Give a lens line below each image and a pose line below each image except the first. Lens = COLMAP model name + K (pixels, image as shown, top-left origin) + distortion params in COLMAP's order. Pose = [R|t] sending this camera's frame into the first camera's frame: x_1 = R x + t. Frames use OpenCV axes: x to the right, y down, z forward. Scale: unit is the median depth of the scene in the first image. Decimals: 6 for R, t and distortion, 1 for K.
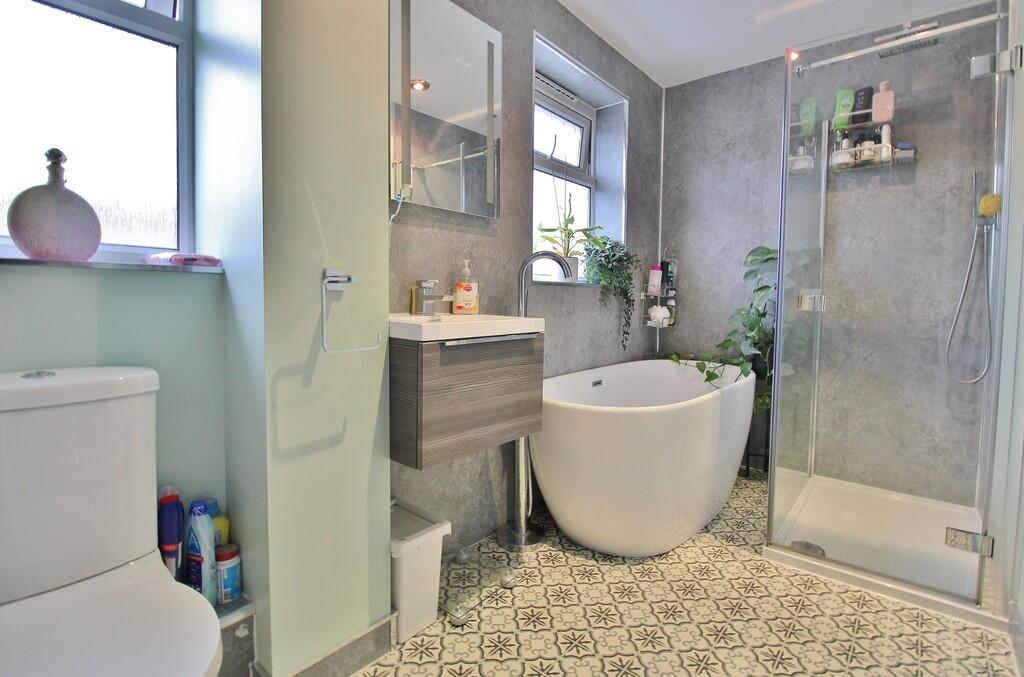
lens RADIAL K [[475.1, 0, 511.0], [0, 475.1, 333.4], [0, 0, 1]] dist [-0.010065, -0.003009]
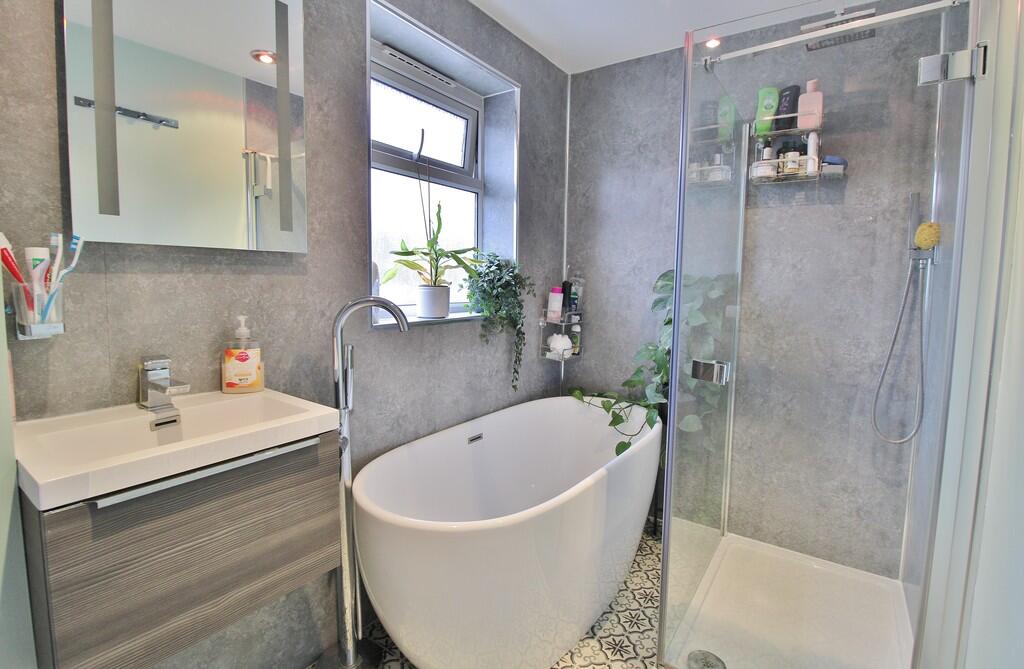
lens RADIAL K [[475.5, 0, 510.5], [0, 475.5, 328.2], [0, 0, 1]] dist [-0.005958, -0.001978]
pose [[0.995385, -0.002362, 0.095928, 0.170970], [-0.000703, 0.999491, 0.031909, -0.116208], [-0.095955, -0.031829, 0.994877, 0.191523]]
